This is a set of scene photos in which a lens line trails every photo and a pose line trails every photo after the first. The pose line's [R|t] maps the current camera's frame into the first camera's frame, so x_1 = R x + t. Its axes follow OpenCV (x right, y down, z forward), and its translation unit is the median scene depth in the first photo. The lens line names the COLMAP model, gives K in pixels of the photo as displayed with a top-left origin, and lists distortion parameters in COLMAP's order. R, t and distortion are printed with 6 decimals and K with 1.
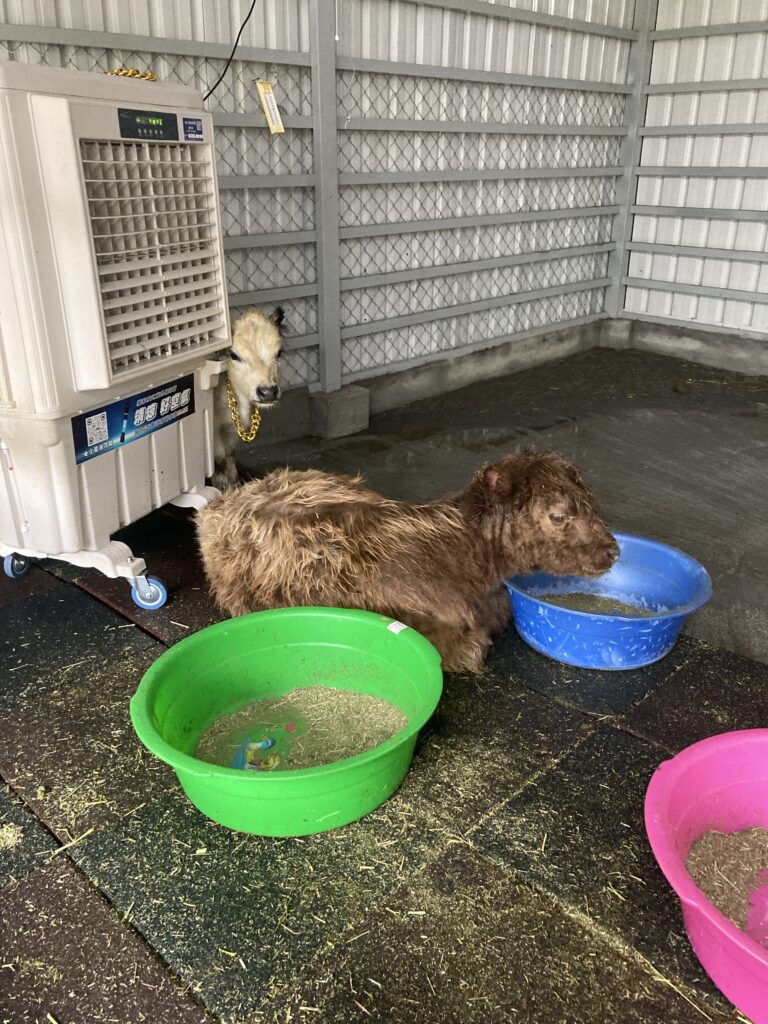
lens RADIAL K [[836.7, 0, 383.2], [0, 836.7, 513.6], [0, 0, 1]] dist [0.004530, -0.001476]
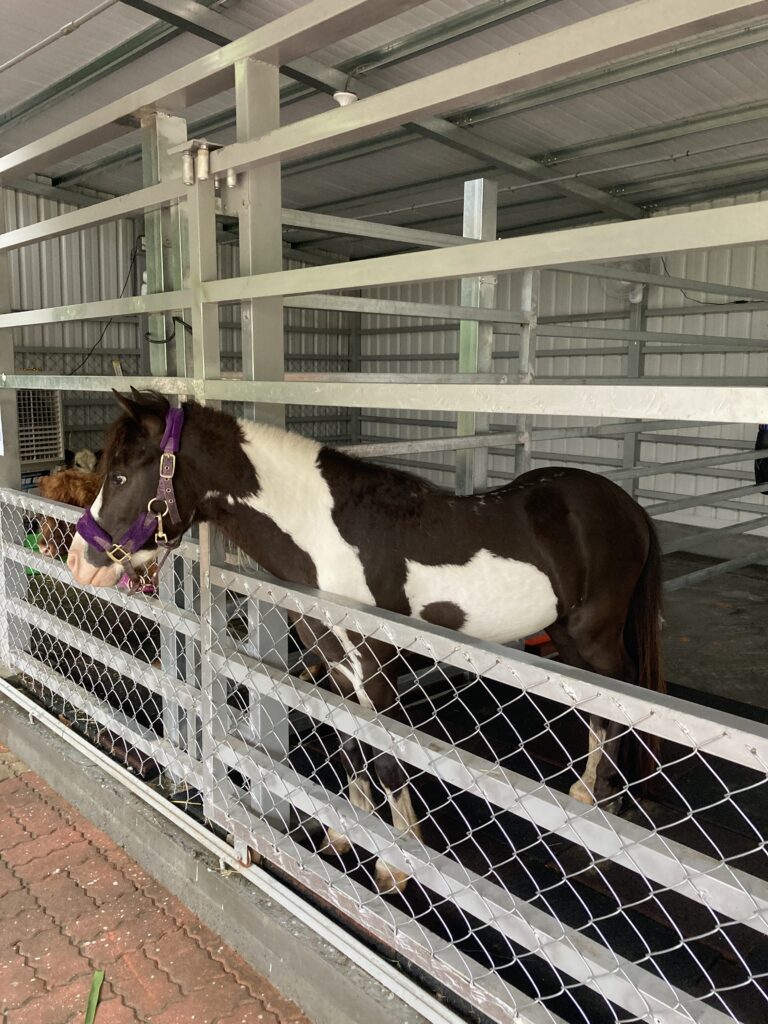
lens RADIAL K [[836.7, 0, 384.0], [0, 836.7, 509.3], [0, 0, 1]] dist [0.004530, -0.001476]
pose [[0.999241, 0.007086, -0.038295, 1.005298], [-0.016488, 0.967808, -0.251148, 0.648498], [0.035283, 0.251589, 0.967191, -1.612684]]
